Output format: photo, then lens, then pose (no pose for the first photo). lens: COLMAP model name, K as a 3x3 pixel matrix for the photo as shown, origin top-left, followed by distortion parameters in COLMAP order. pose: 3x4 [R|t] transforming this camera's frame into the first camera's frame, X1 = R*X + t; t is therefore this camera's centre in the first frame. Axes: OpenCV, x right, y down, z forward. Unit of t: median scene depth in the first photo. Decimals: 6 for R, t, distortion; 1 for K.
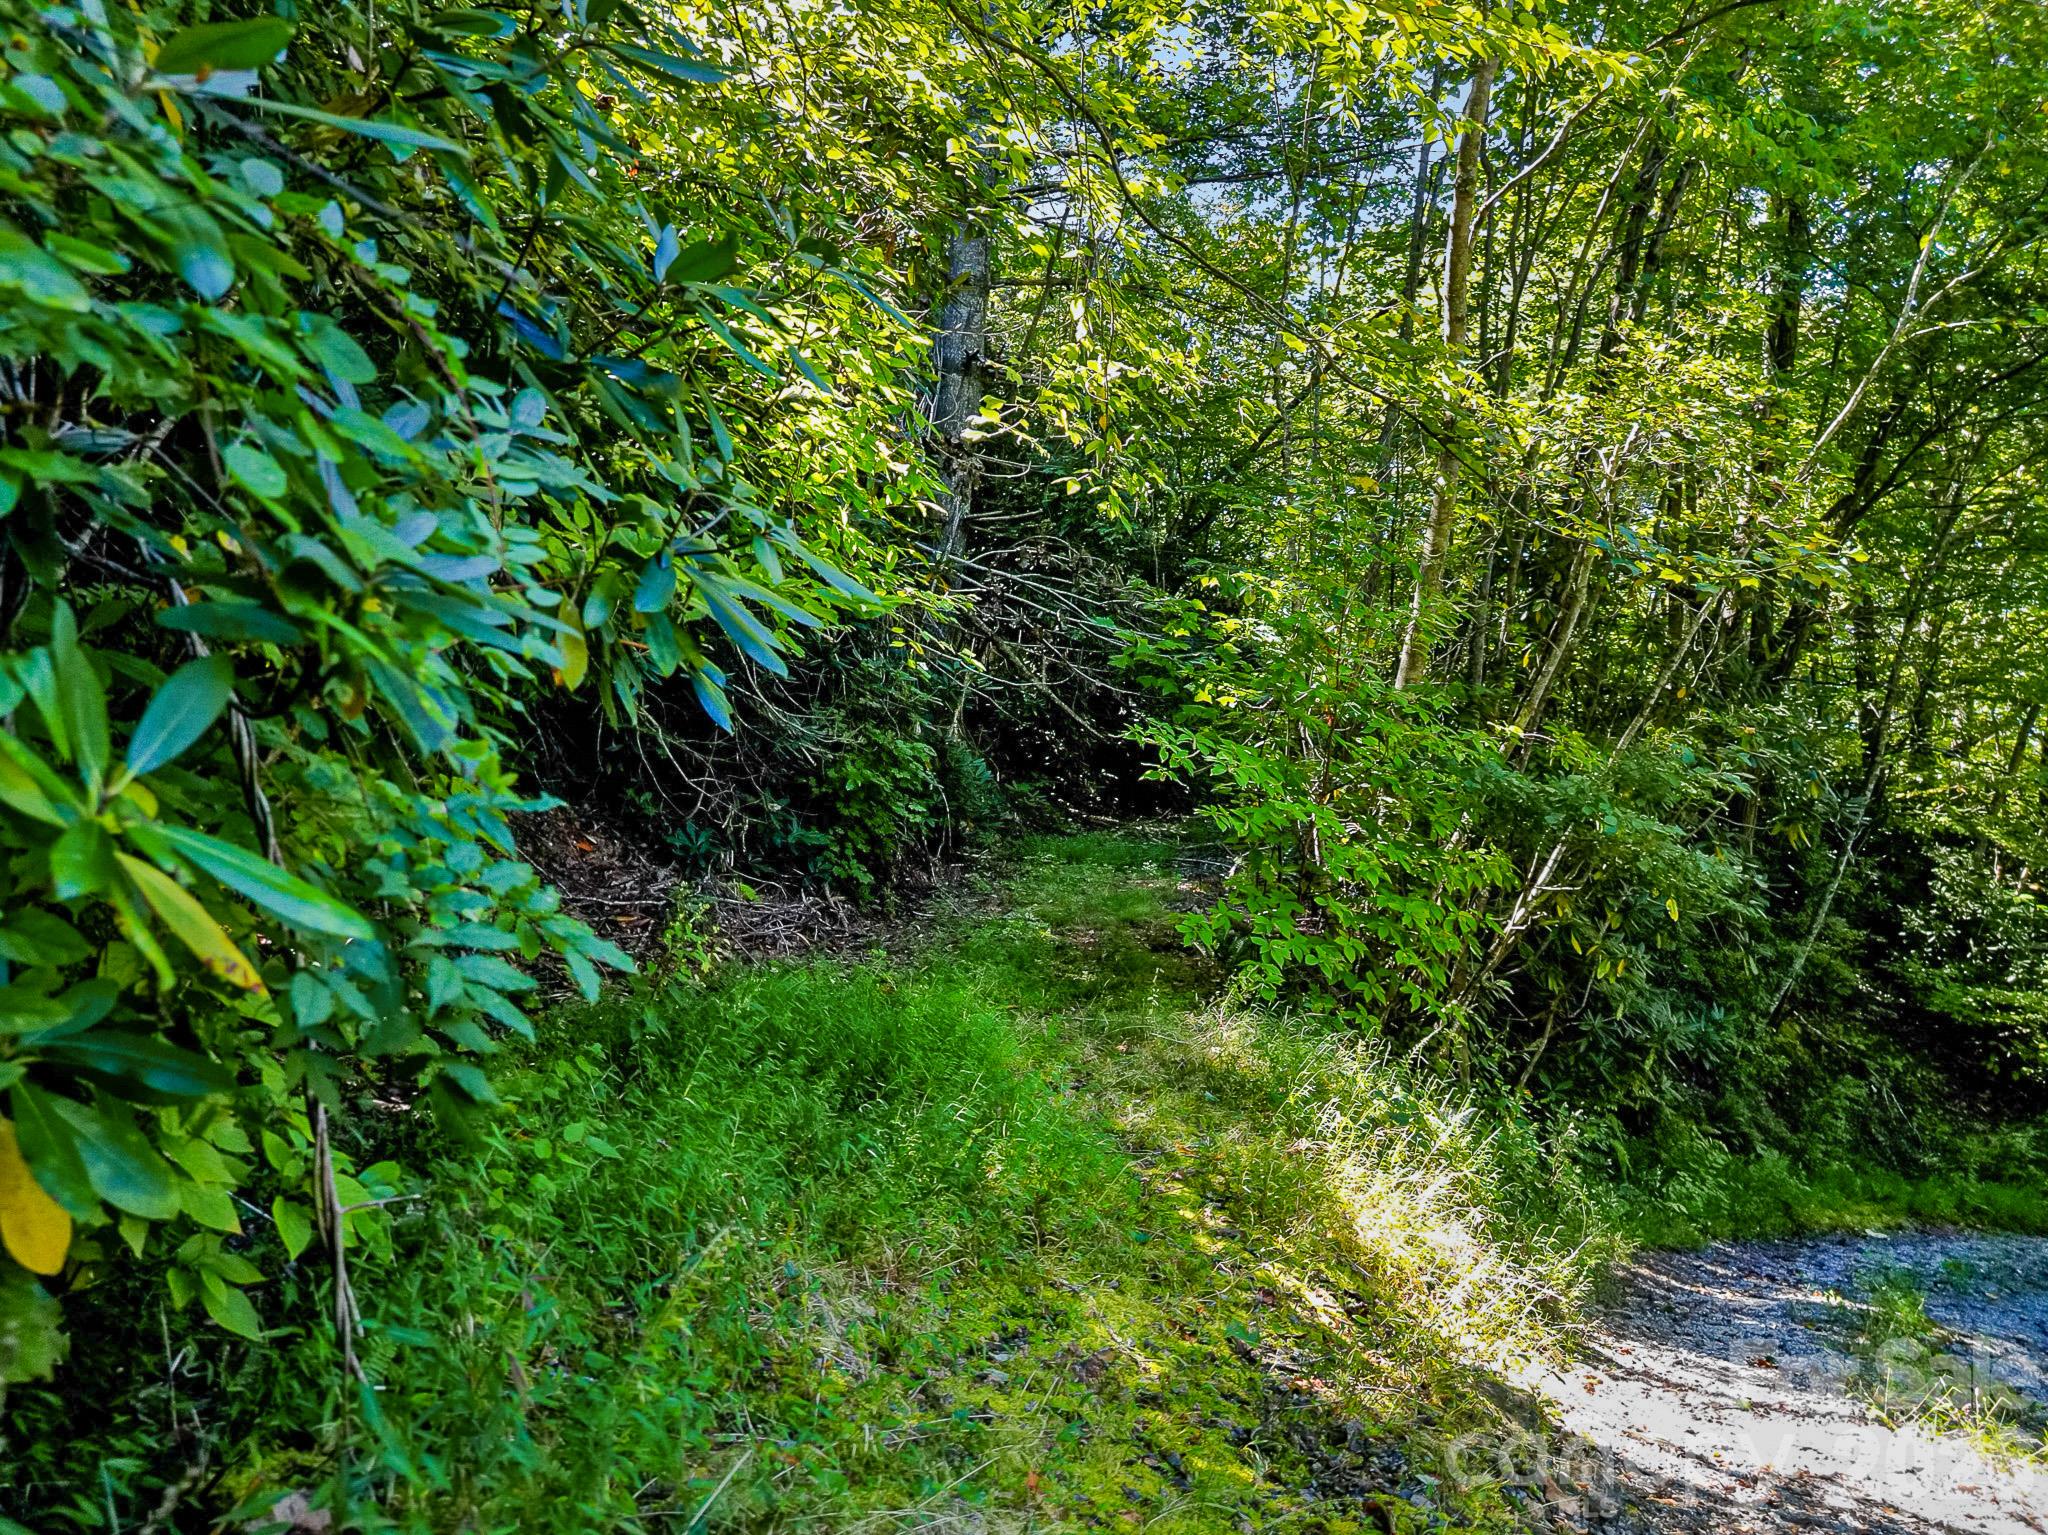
lens RADIAL K [[1409.5, 0, 1015.5], [0, 1409.5, 778.5], [0, 0, 1]] dist [0.074749, -0.104865]
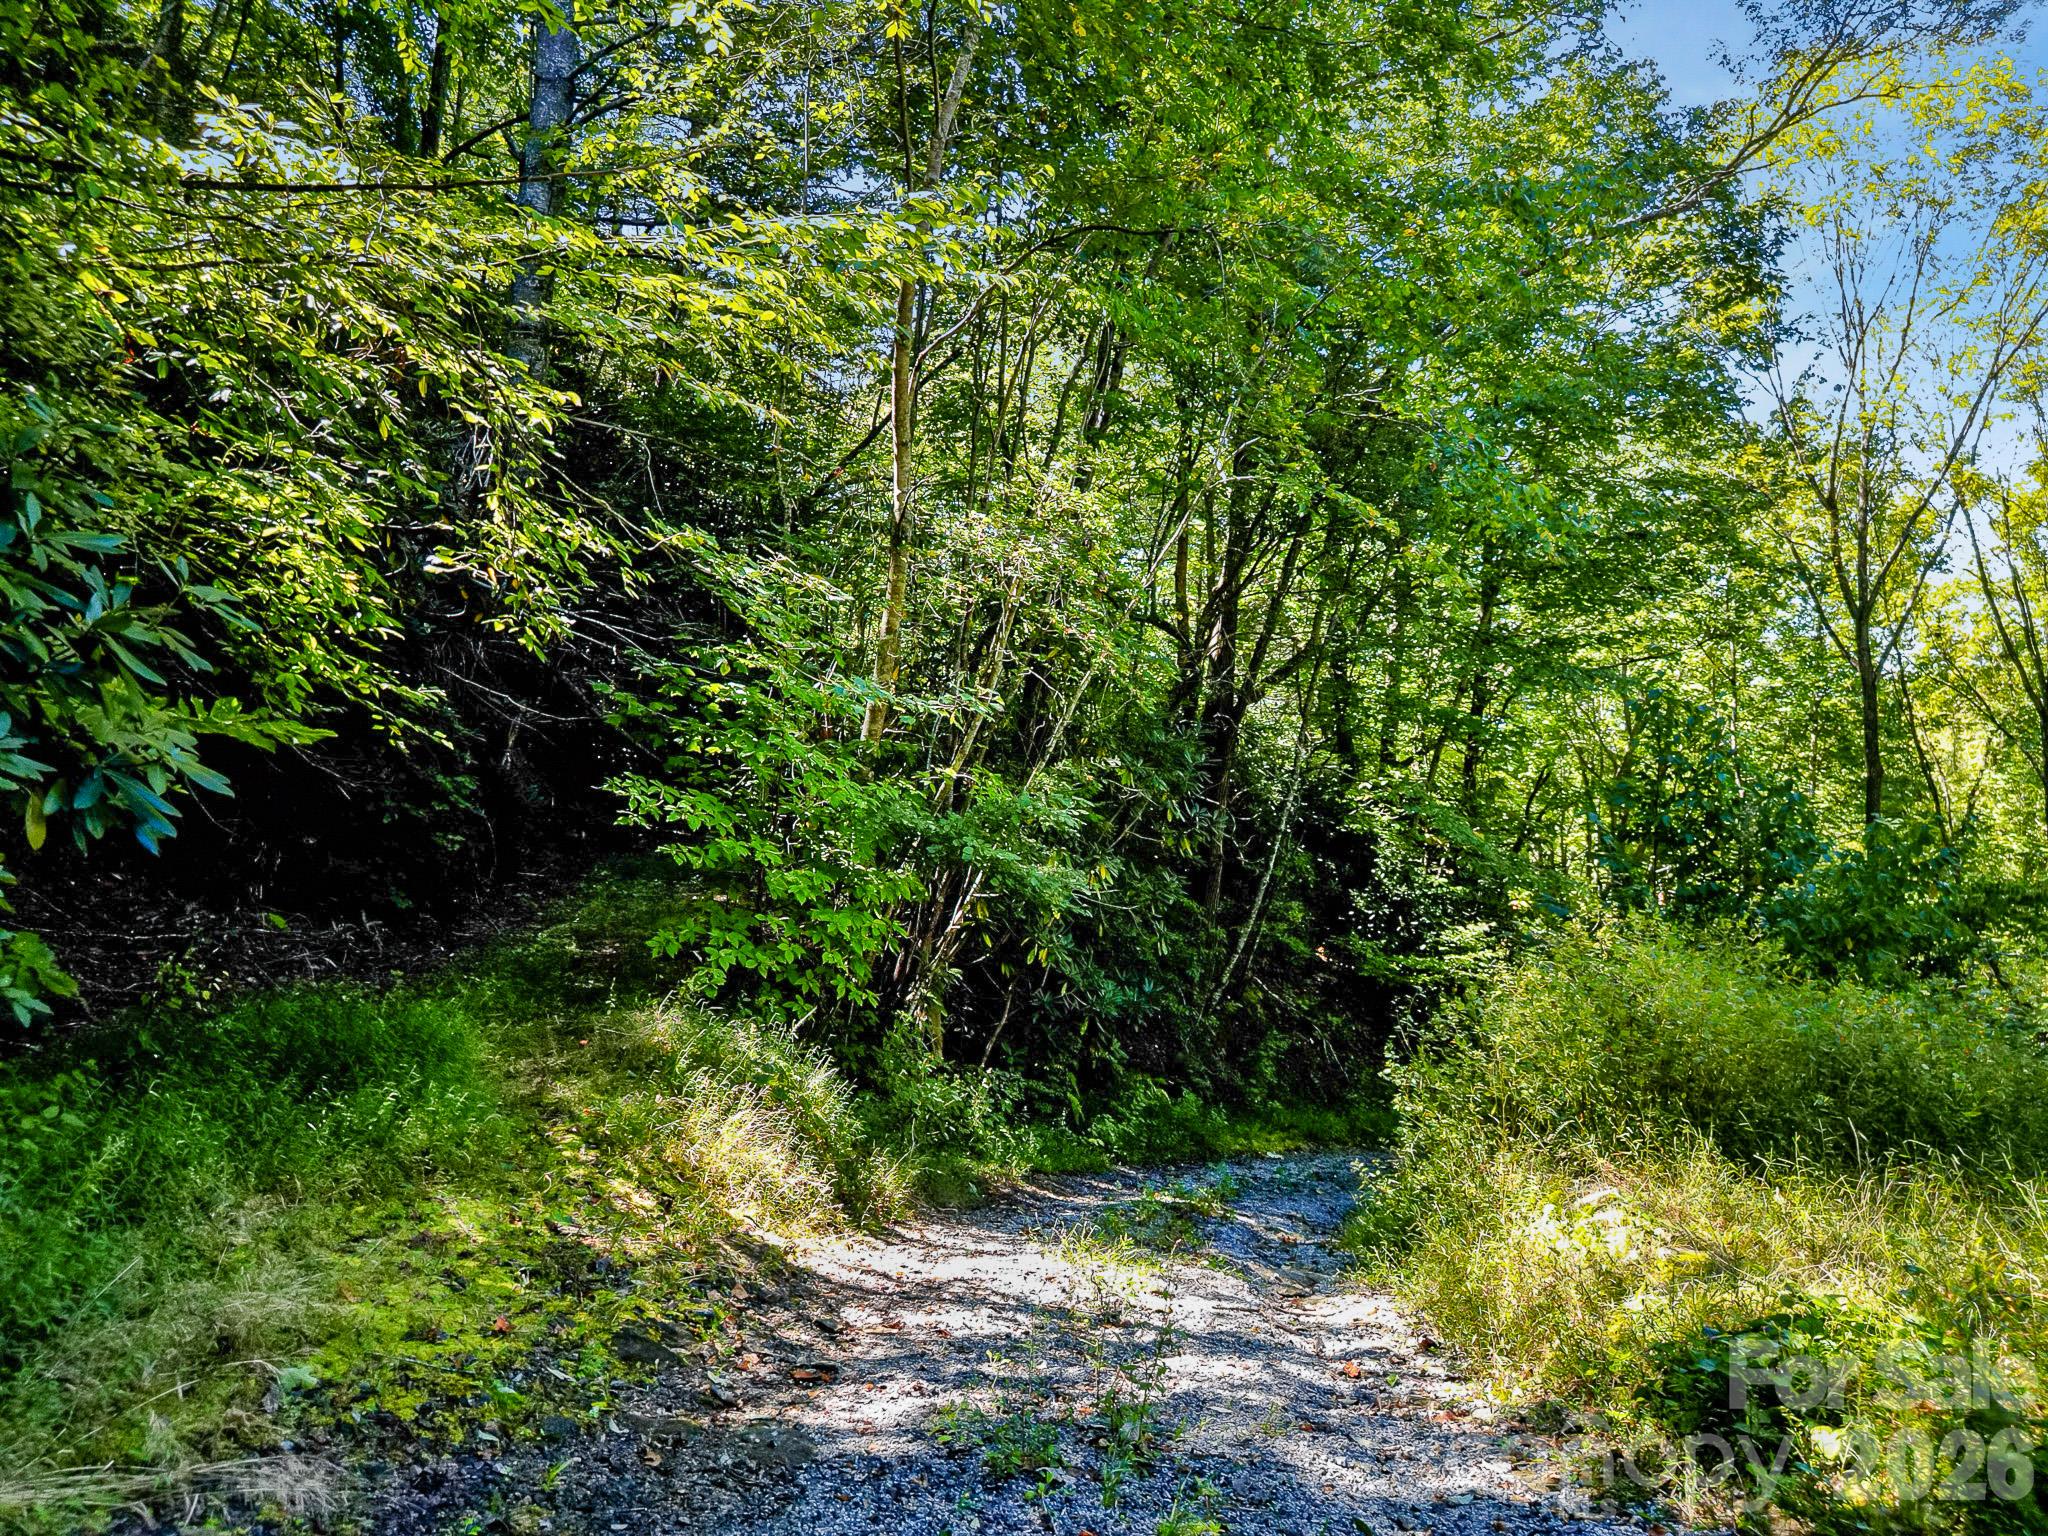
lens RADIAL K [[1417.5, 0, 1024.0], [0, 1417.5, 768.0], [0, 0, 1]] dist [0.076282, -0.078080]
pose [[0.968182, -0.007159, 0.250146, 0.120661], [0.007663, 0.999970, -0.001044, -0.043043], [-0.250131, 0.002928, 0.968208, -0.293663]]
